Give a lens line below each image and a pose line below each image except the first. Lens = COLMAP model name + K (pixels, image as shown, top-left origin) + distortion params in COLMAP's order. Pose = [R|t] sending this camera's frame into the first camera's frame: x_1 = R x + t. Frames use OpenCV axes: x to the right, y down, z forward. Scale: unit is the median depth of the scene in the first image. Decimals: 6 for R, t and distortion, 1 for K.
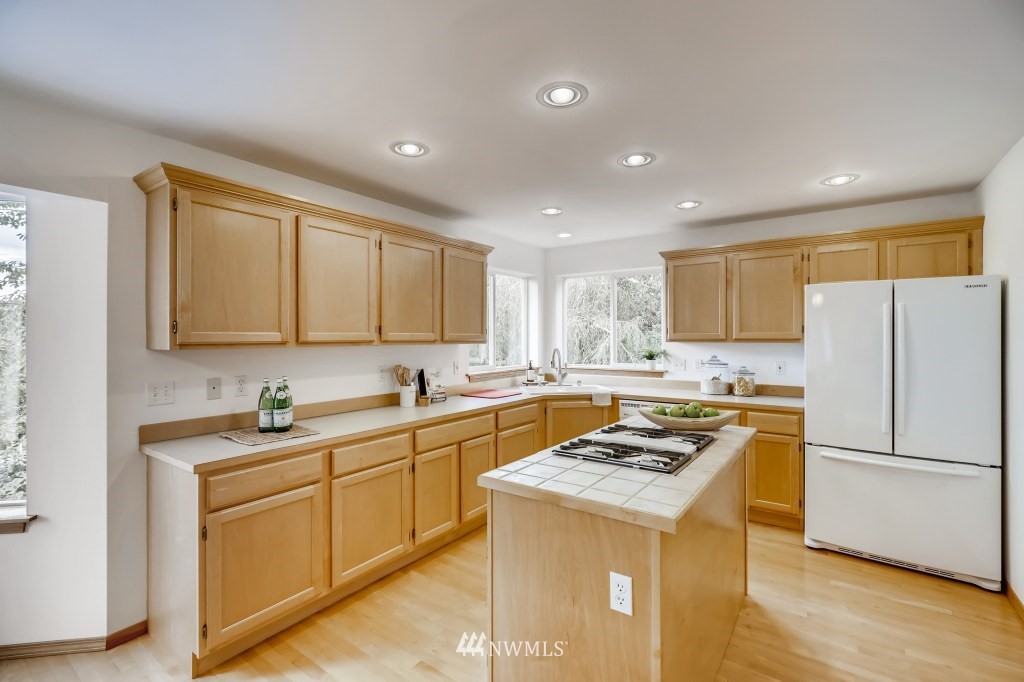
lens RADIAL K [[464.9, 0, 506.2], [0, 464.9, 340.5], [0, 0, 1]] dist [0.001774, 0.000190]
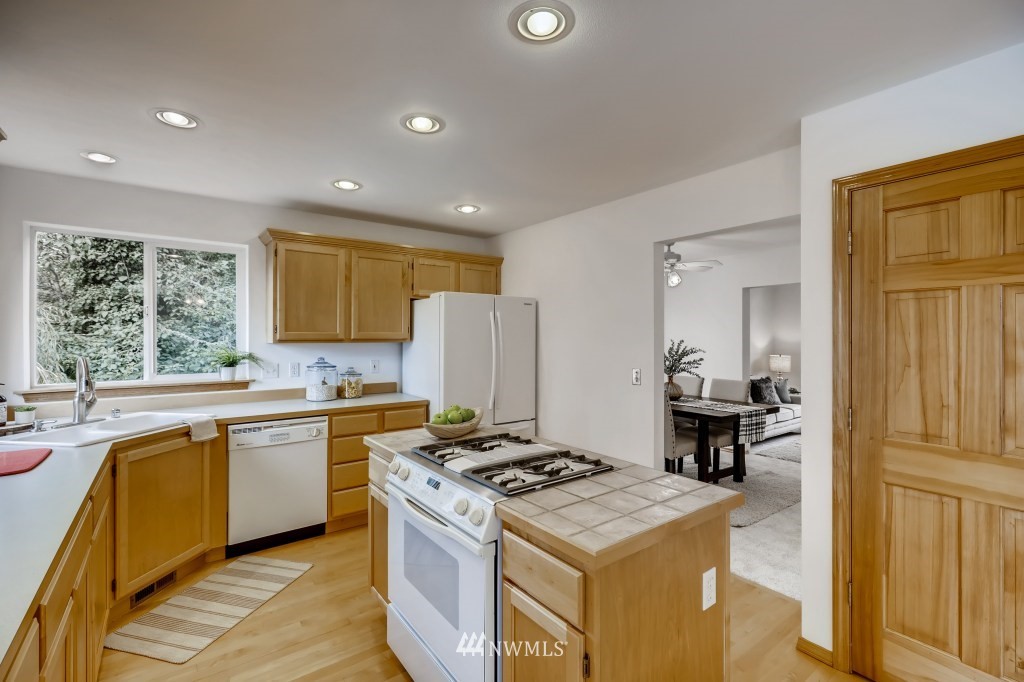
lens RADIAL K [[464.9, 0, 510.5], [0, 464.9, 335.6], [0, 0, 1]] dist [0.001774, 0.000190]
pose [[0.290833, 0.002411, 0.956771, -0.308269], [0.002856, 0.999990, -0.003388, -0.005310], [-0.956770, 0.003718, 0.290823, 0.393311]]
